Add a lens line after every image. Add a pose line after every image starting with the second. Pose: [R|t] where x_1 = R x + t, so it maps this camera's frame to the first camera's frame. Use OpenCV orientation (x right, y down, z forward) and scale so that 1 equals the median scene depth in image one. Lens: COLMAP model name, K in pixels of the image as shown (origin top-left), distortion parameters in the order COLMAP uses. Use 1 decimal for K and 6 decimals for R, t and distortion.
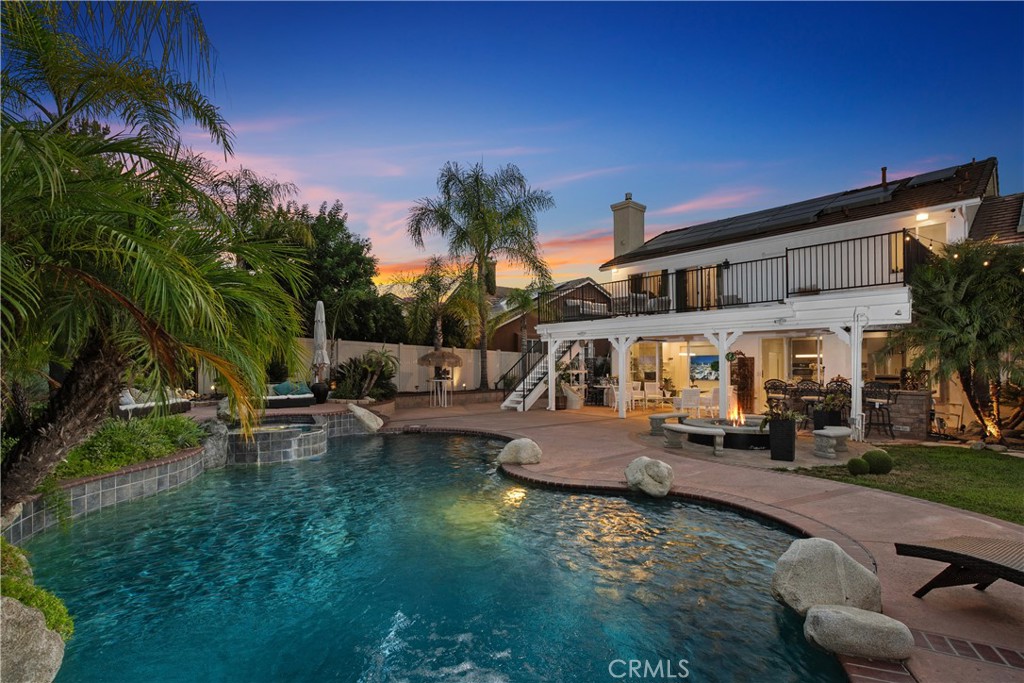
lens RADIAL K [[538.8, 0, 508.8], [0, 538.8, 357.1], [0, 0, 1]] dist [0.002173, 0.000115]
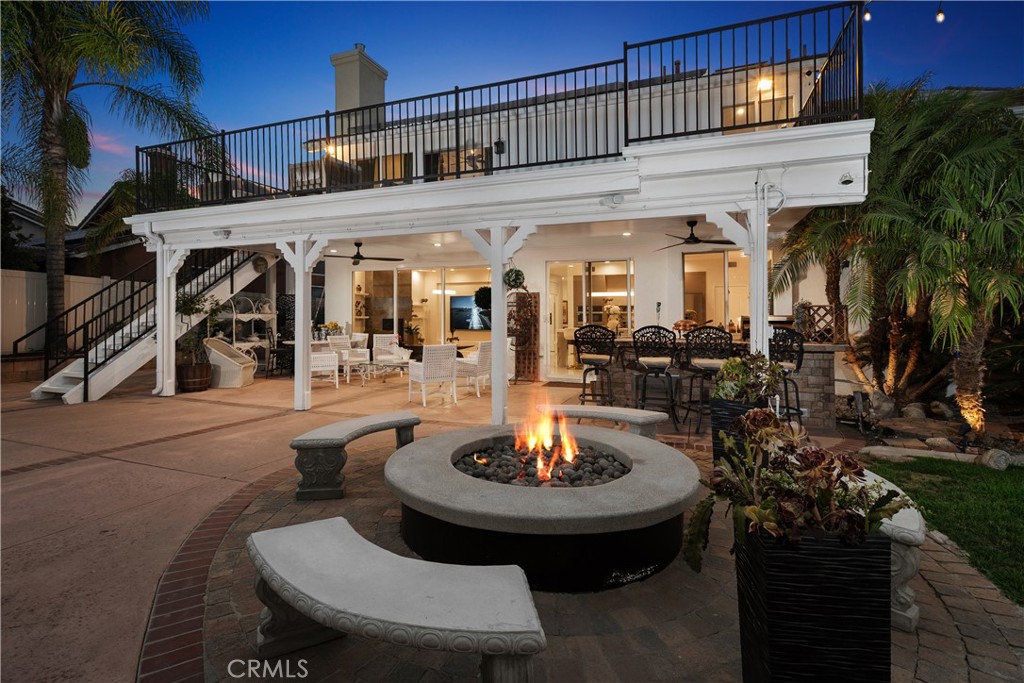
lens RADIAL K [[538.8, 0, 508.8], [0, 538.8, 357.1], [0, 0, 1]] dist [0.002173, 0.000115]
pose [[0.917897, -0.027245, 0.395883, 0.170202], [-0.007302, 0.996312, 0.085497, 0.021954], [-0.396752, -0.081368, 0.914312, 0.436542]]
